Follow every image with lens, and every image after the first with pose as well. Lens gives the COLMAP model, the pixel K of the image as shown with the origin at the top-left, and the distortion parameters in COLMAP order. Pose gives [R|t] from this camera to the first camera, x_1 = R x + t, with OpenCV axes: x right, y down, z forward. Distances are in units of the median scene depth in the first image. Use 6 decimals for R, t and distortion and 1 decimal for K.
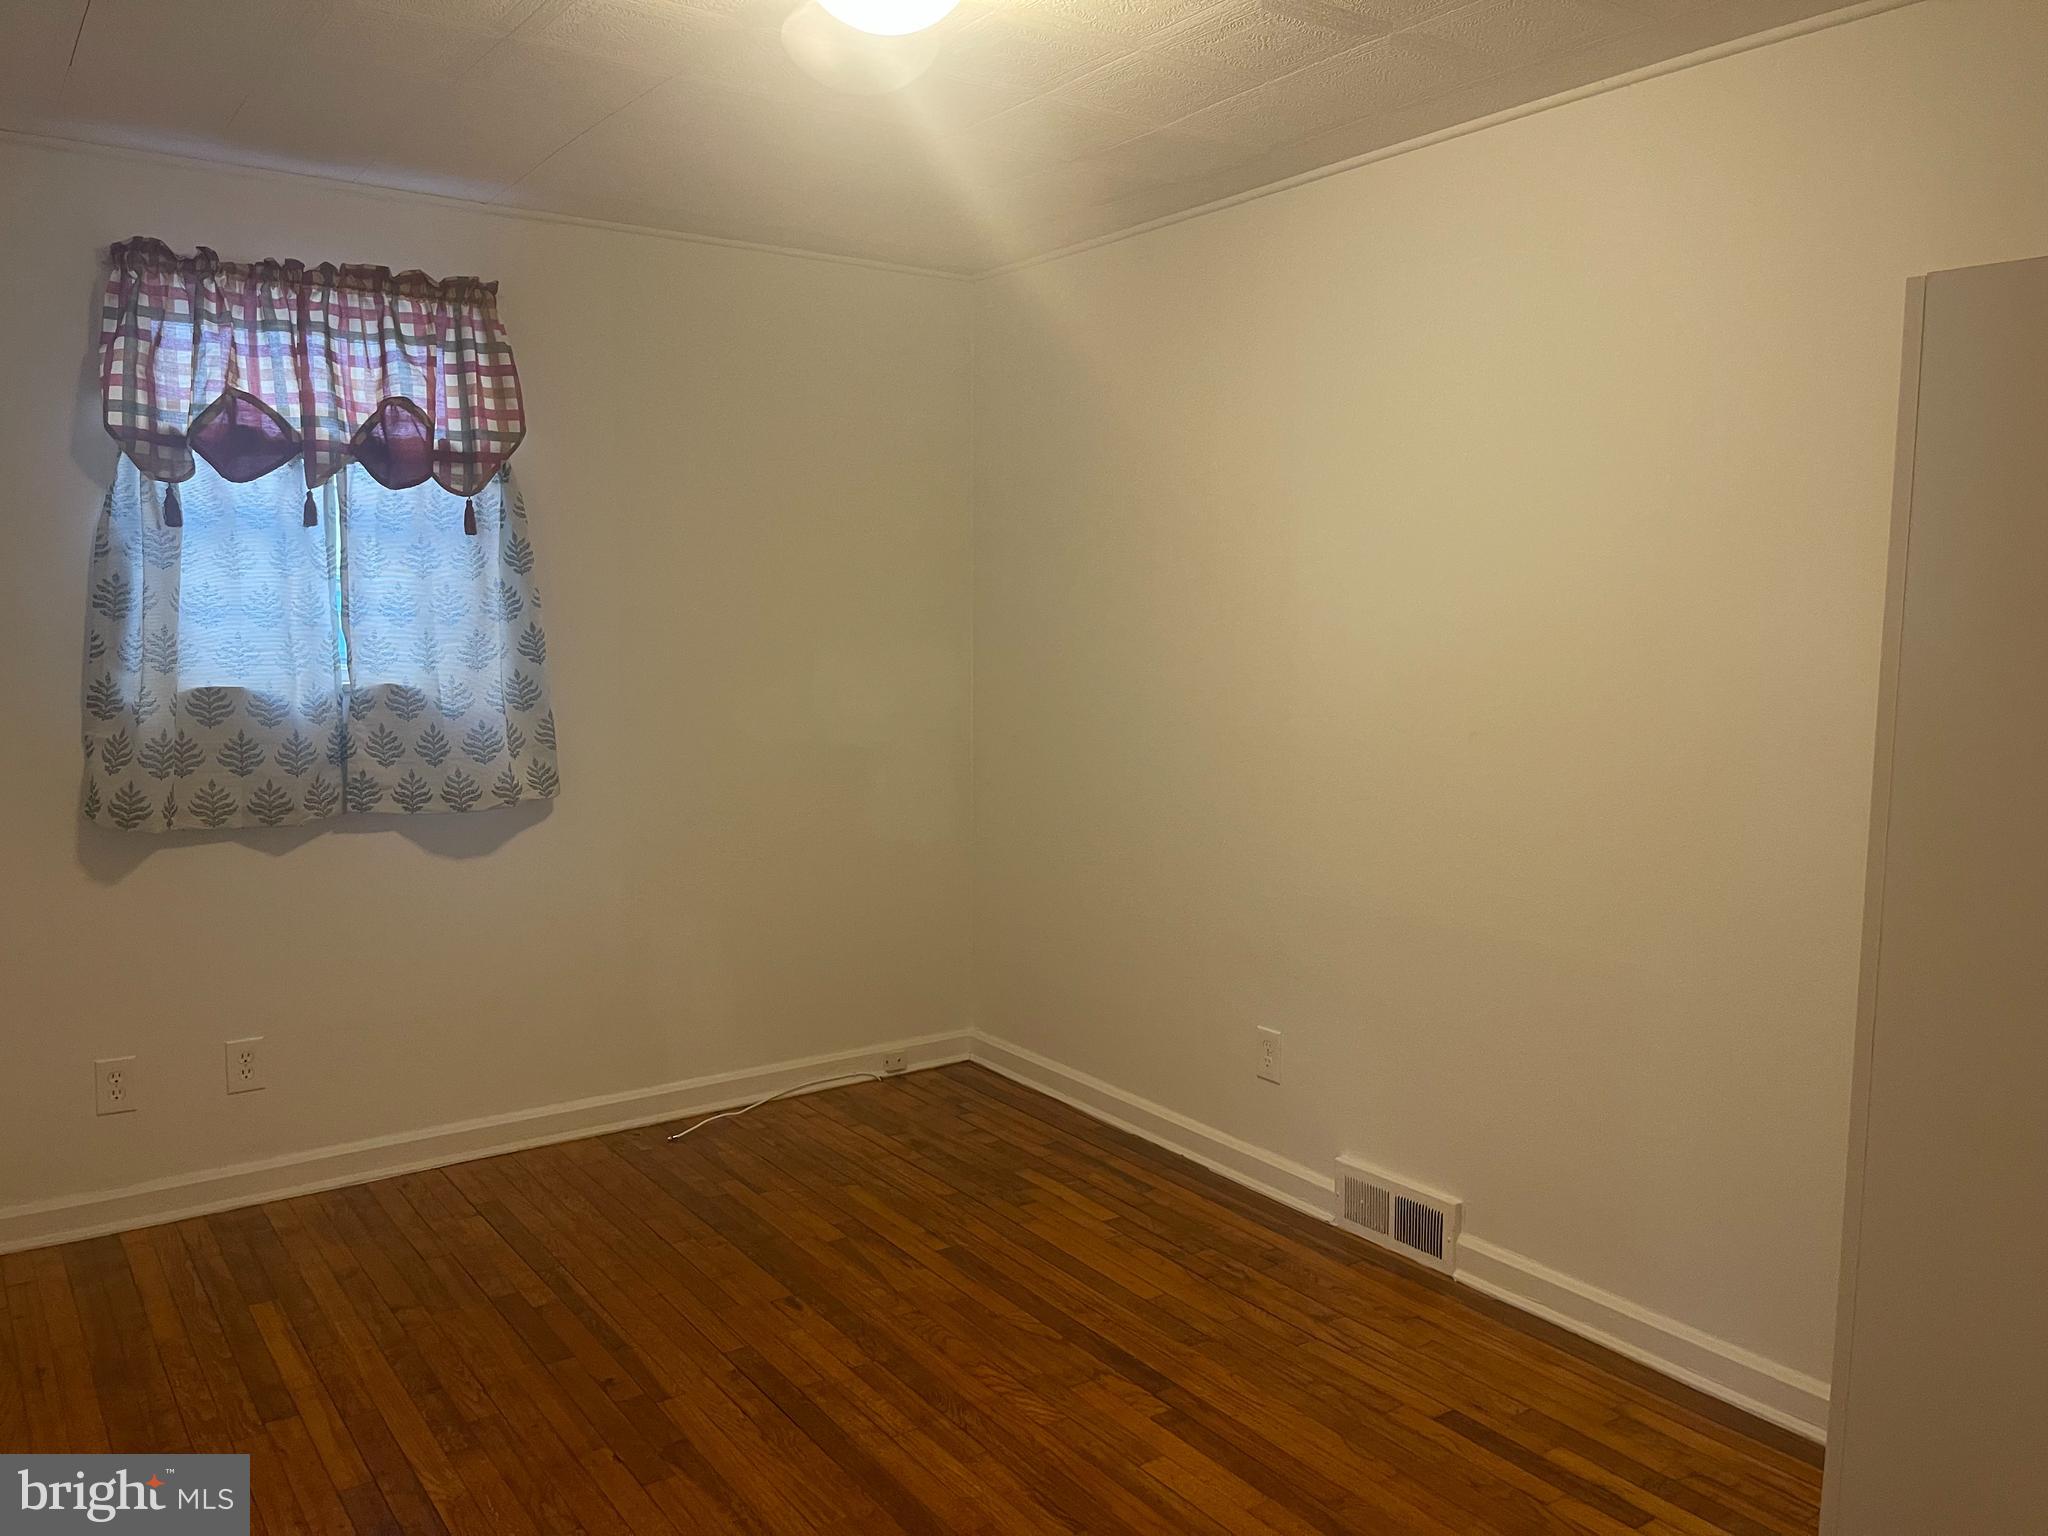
lens RADIAL K [[1551.1, 0, 1024.2], [0, 1551.1, 767.2], [0, 0, 1]] dist [0.013290, -0.004513]
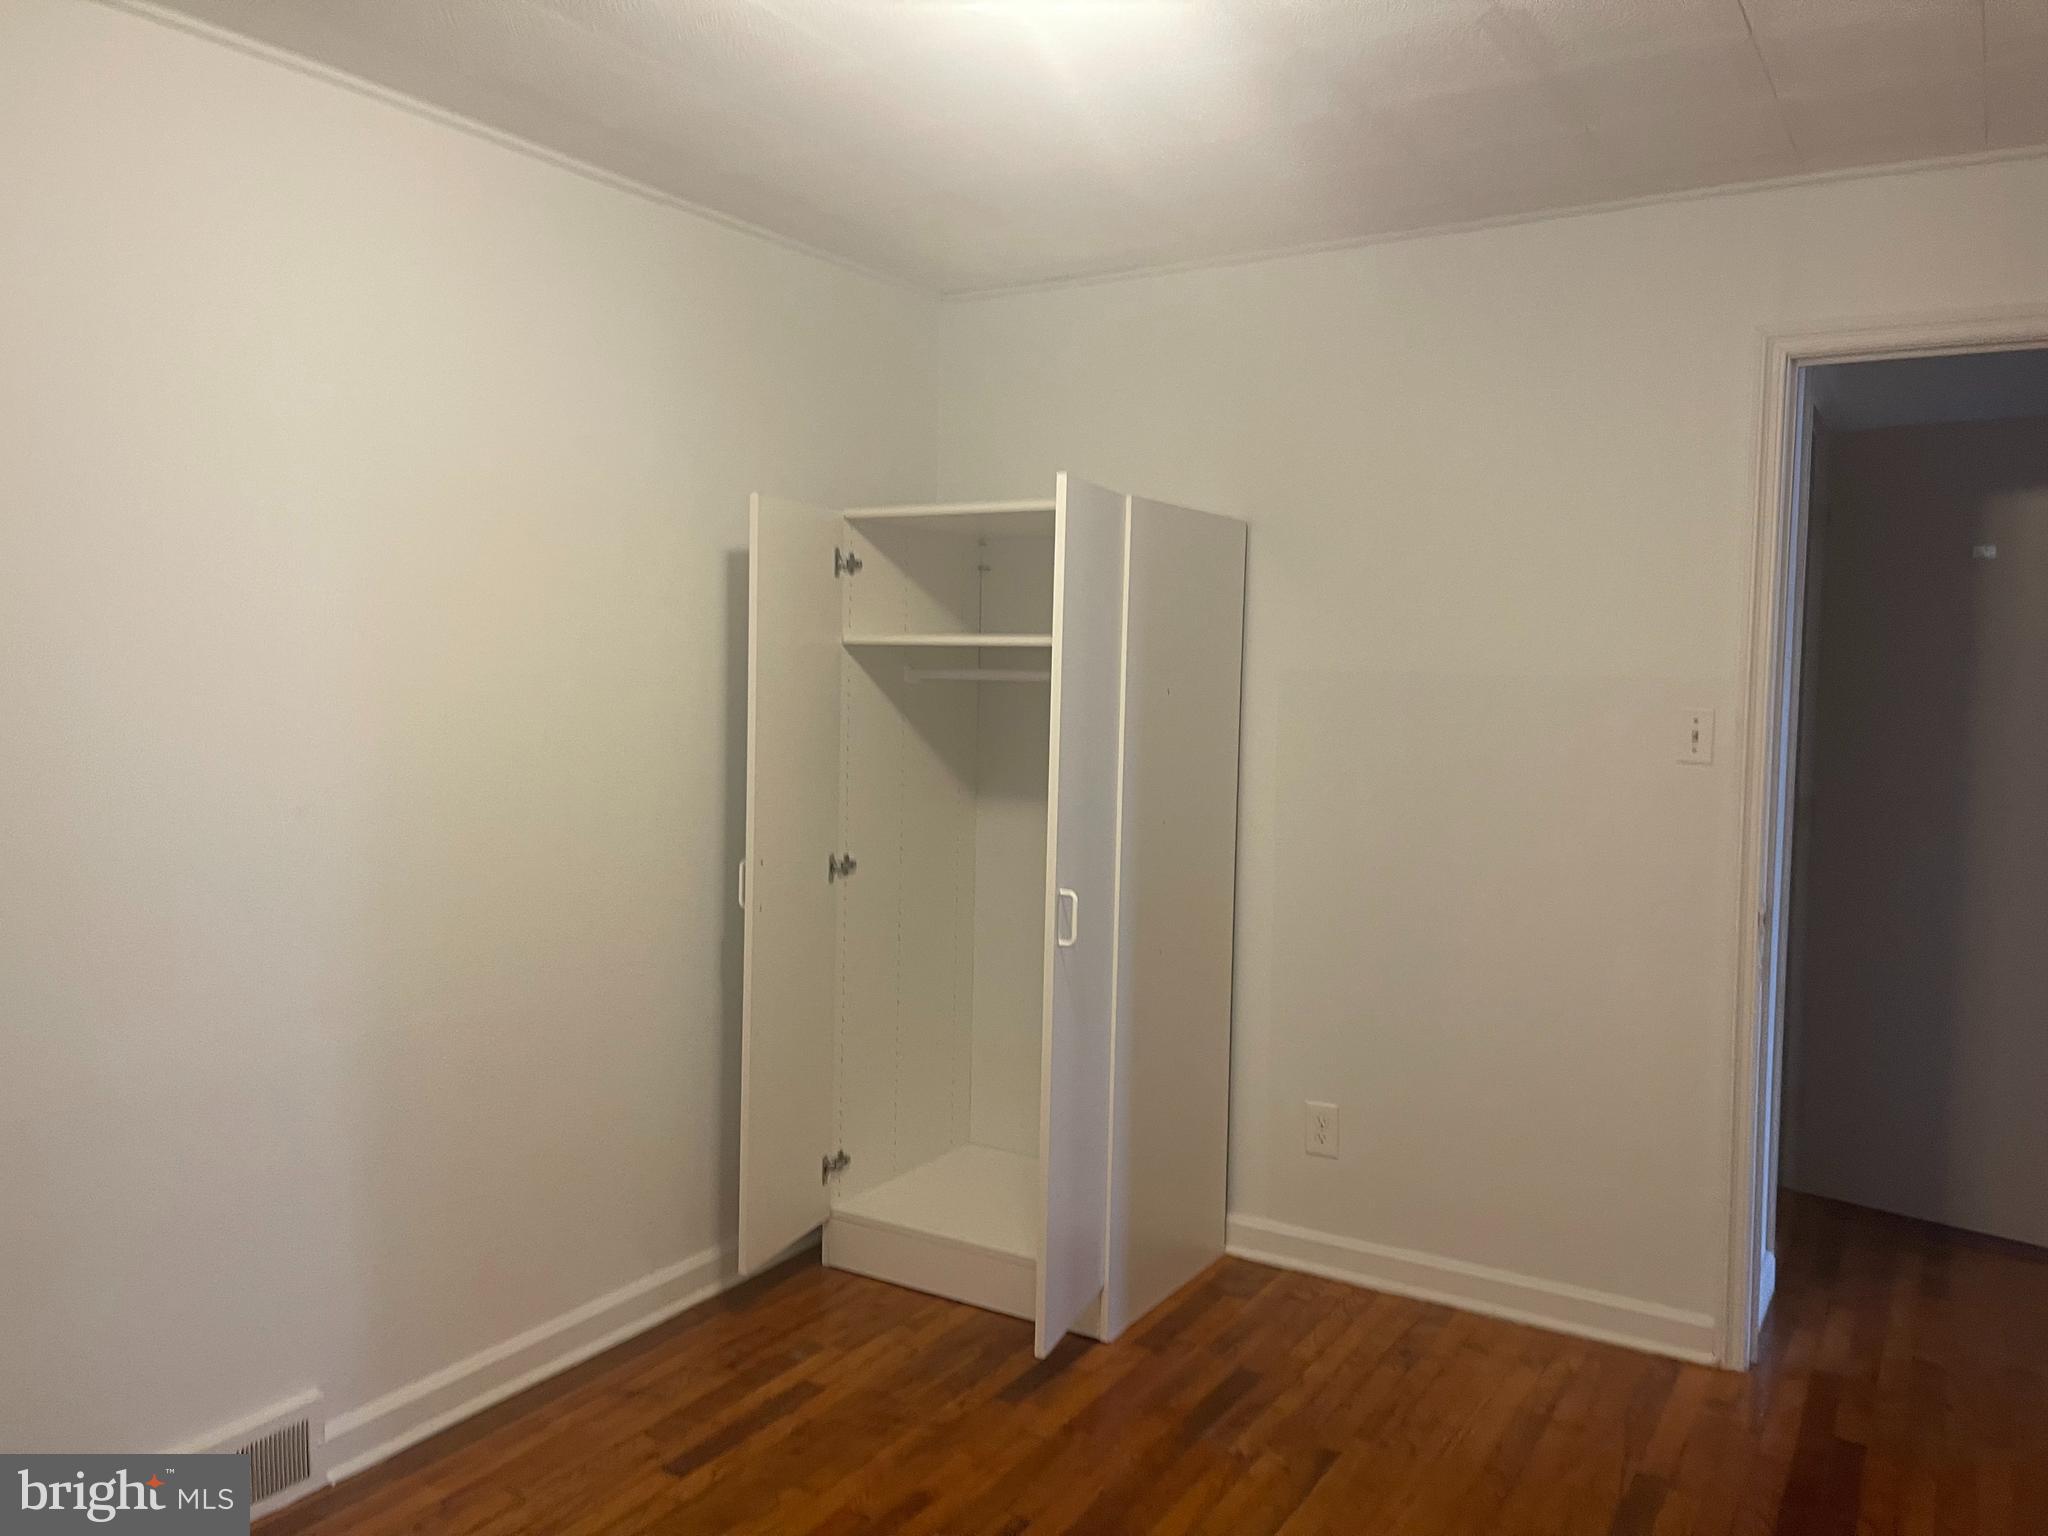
lens RADIAL K [[1551.1, 0, 1023.7], [0, 1551.1, 765.5], [0, 0, 1]] dist [0.013290, -0.004513]
pose [[-0.395126, -0.063876, 0.916404, -0.679503], [0.091590, 0.989870, 0.108488, -0.102564], [-0.914050, 0.126800, -0.385272, 1.132624]]
